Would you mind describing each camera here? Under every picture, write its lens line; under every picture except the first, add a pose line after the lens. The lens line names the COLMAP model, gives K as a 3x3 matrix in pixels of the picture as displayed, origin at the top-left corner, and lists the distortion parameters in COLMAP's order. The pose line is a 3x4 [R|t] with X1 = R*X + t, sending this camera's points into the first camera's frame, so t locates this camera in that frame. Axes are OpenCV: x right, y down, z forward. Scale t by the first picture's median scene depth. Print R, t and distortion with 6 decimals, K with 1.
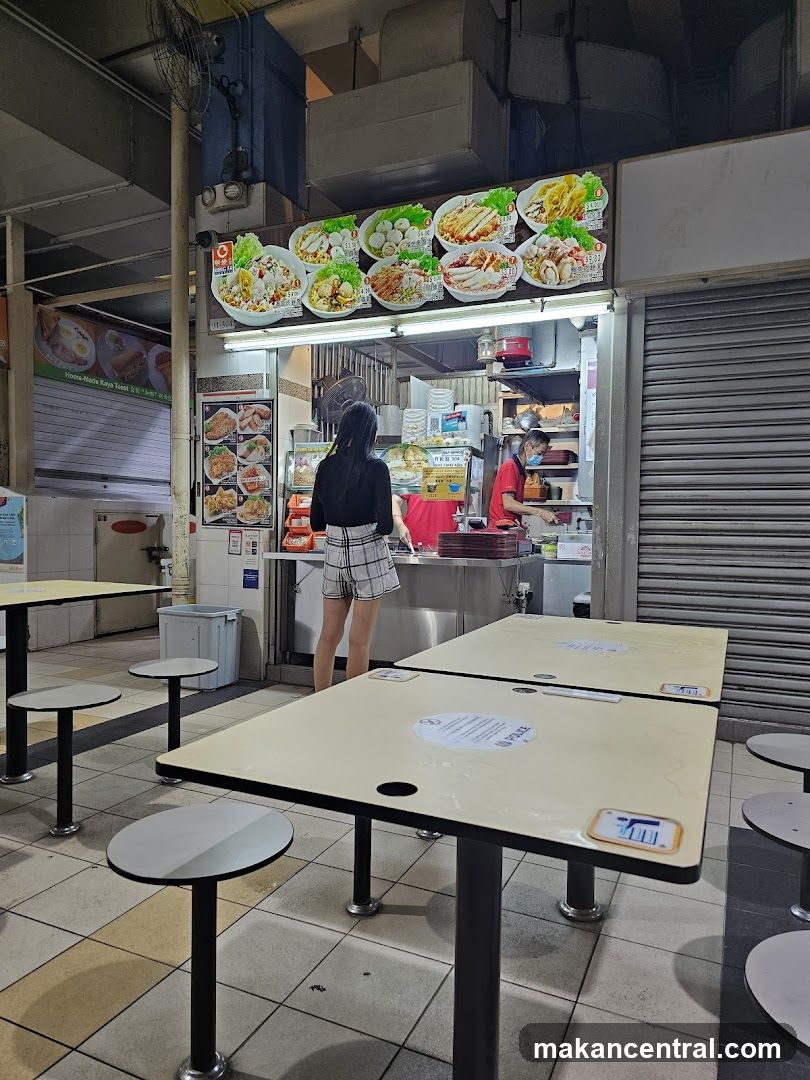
lens RADIAL K [[730.7, 0, 408.7], [0, 730.7, 557.2], [0, 0, 1]] dist [0.041151, -0.006566]
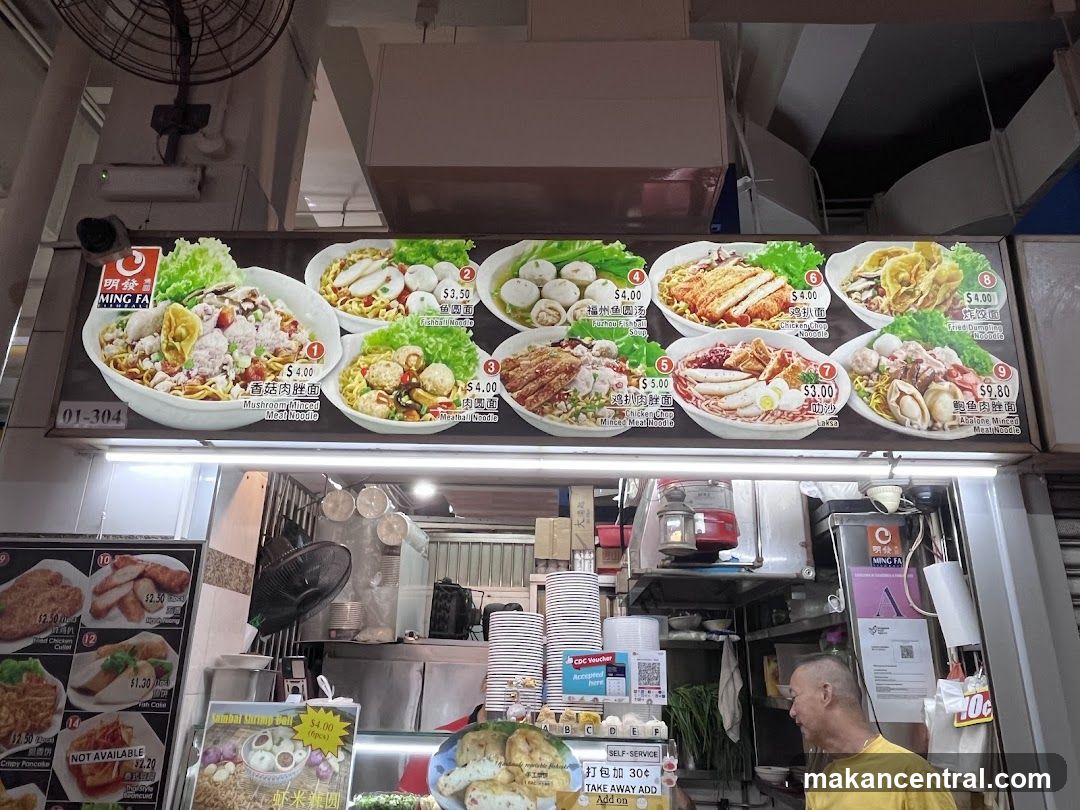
lens RADIAL K [[729.8, 0, 540.0], [0, 729.8, 405.0], [0, 0, 1]] dist [-0.001353, 0.004228]
pose [[0.923053, 0.136050, 0.359811, -0.188133], [0.006607, 0.929622, -0.368454, -0.188717], [-0.384617, 0.342480, 0.857192, 0.611327]]
